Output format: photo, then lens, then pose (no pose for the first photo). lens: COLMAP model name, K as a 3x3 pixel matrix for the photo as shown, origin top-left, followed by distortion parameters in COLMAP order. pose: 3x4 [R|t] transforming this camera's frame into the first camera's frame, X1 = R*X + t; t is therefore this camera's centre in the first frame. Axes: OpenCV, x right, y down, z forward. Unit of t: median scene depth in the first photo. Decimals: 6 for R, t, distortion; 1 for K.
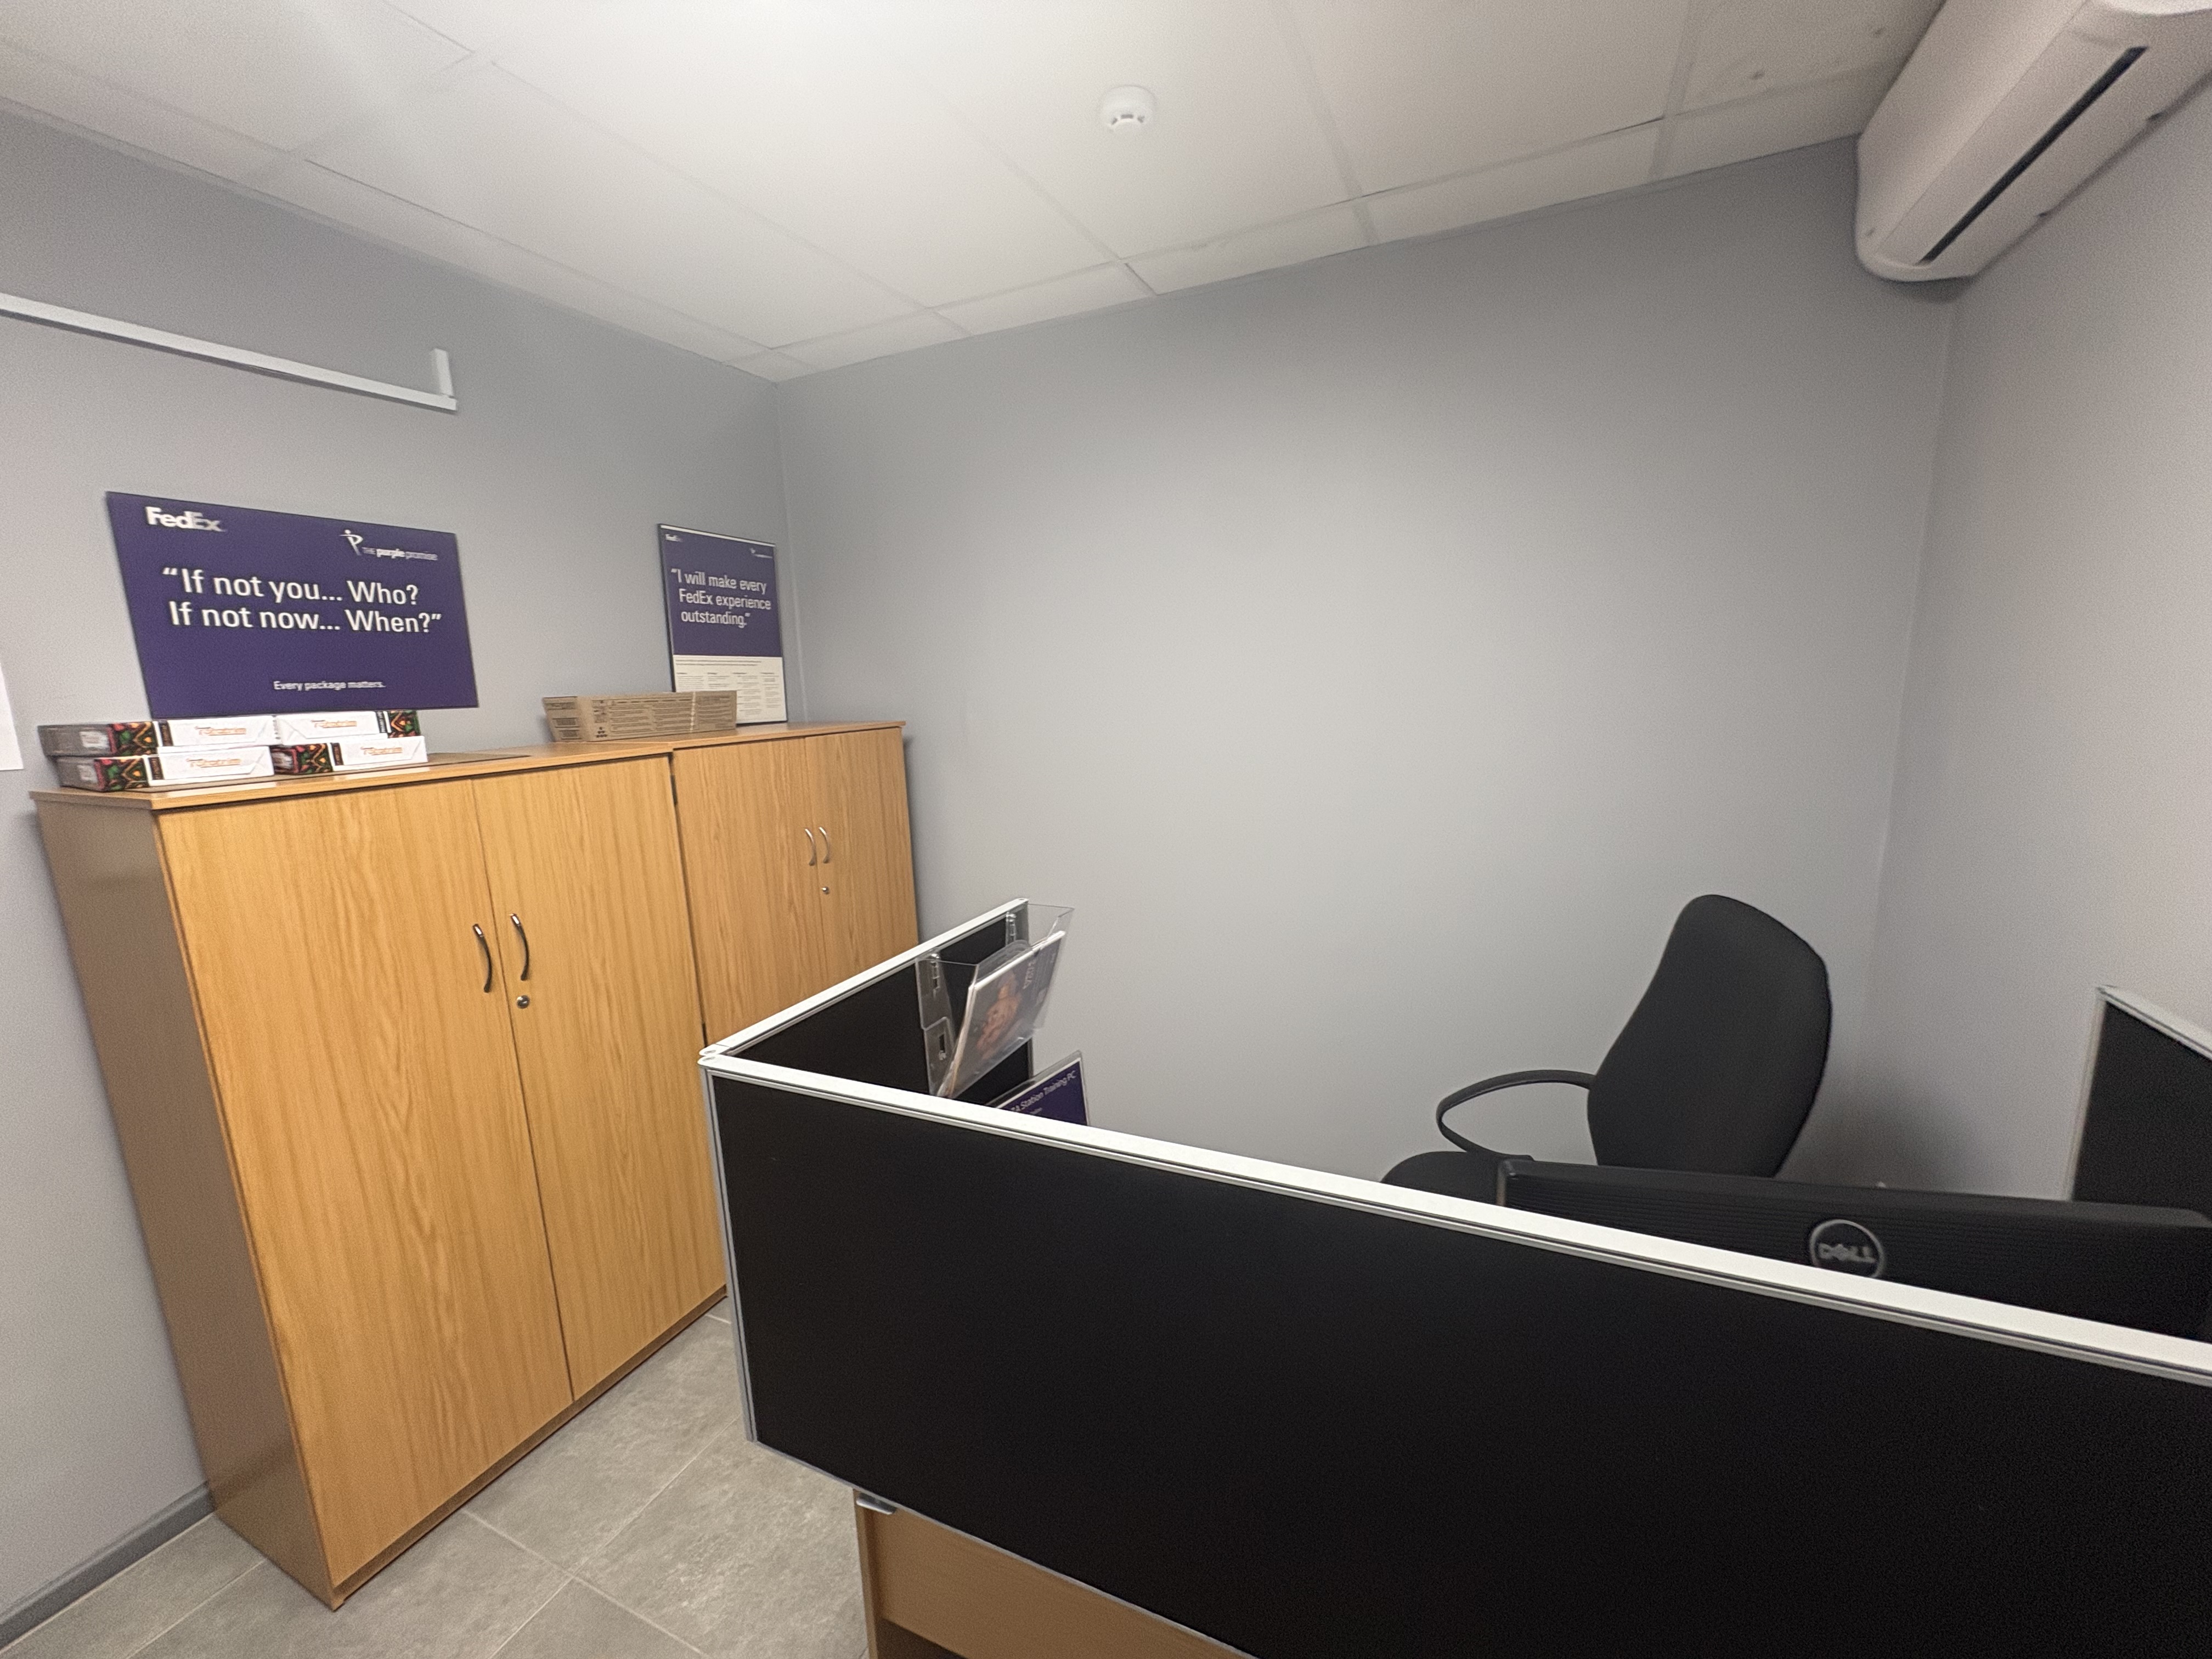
lens RADIAL K [[884.6, 0, 1106.0], [0, 884.6, 829.5], [0, 0, 1]] dist [-0.000953, -0.000102]
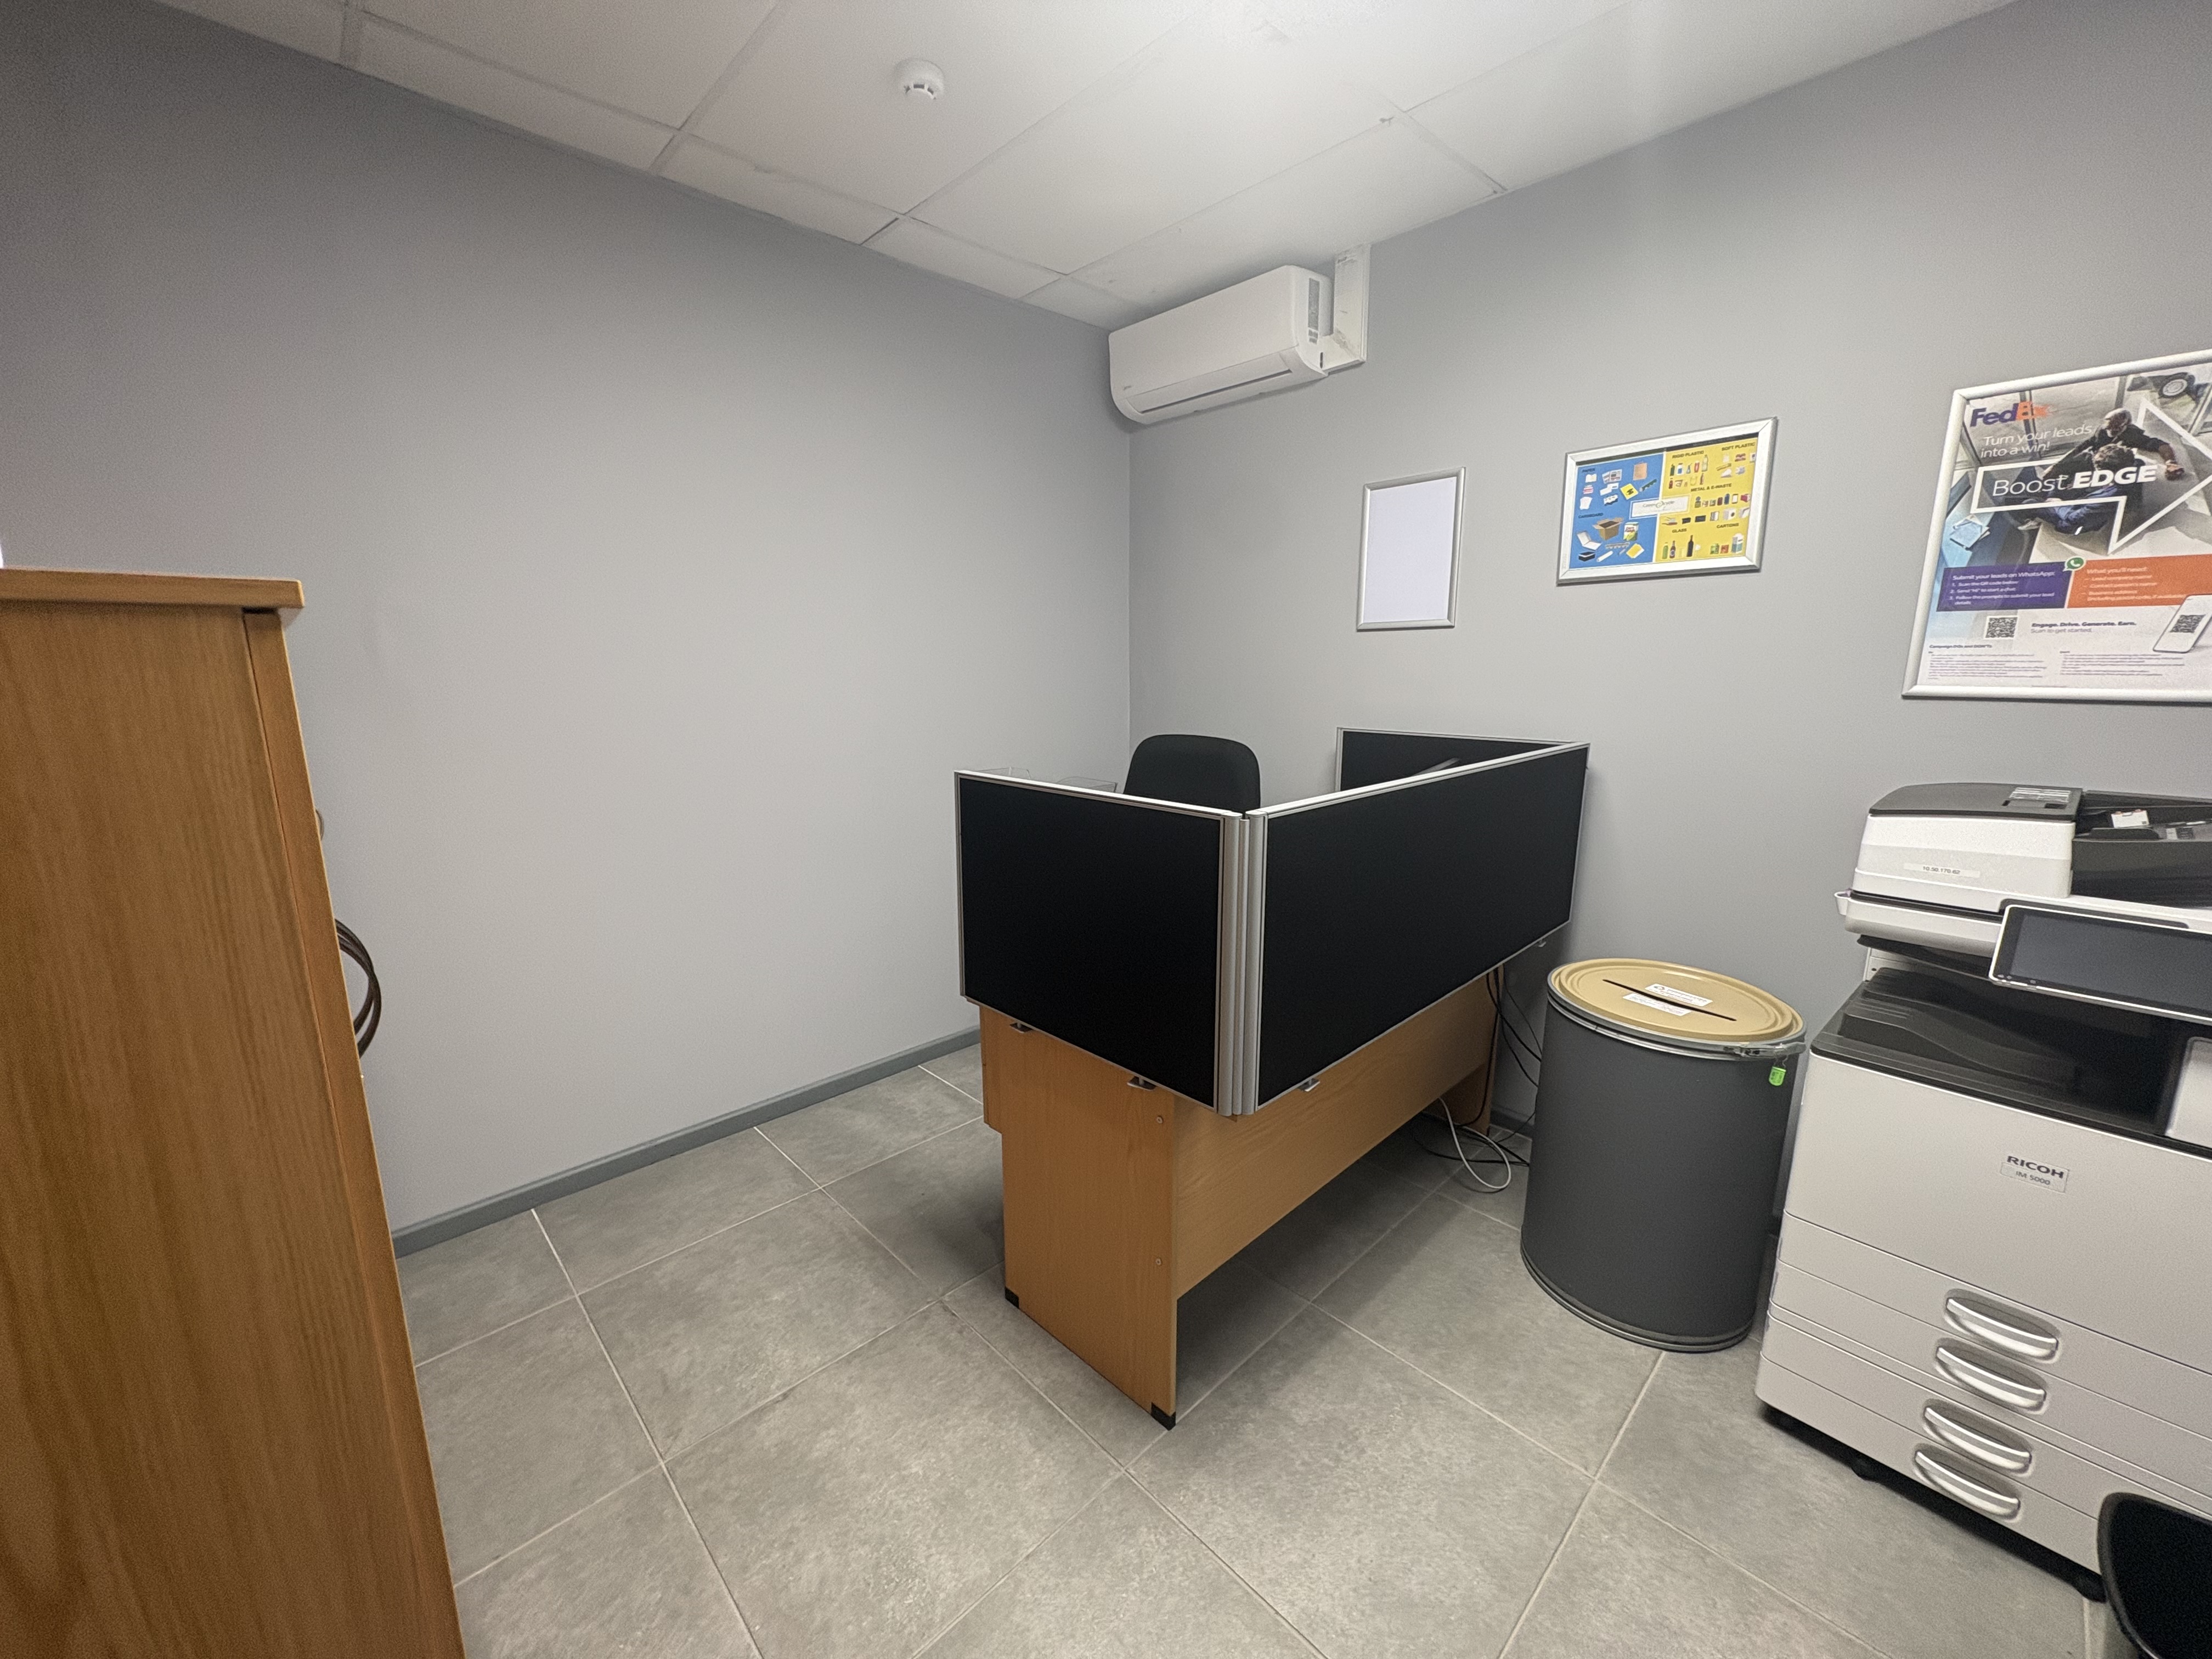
lens RADIAL K [[884.6, 0, 1106.0], [0, 884.6, 829.5], [0, 0, 1]] dist [-0.000953, -0.000102]
pose [[0.367036, -0.151816, 0.917734, -1.110586], [0.159566, 0.982244, 0.098671, 0.073840], [-0.916419, 0.110223, 0.384744, 0.436163]]
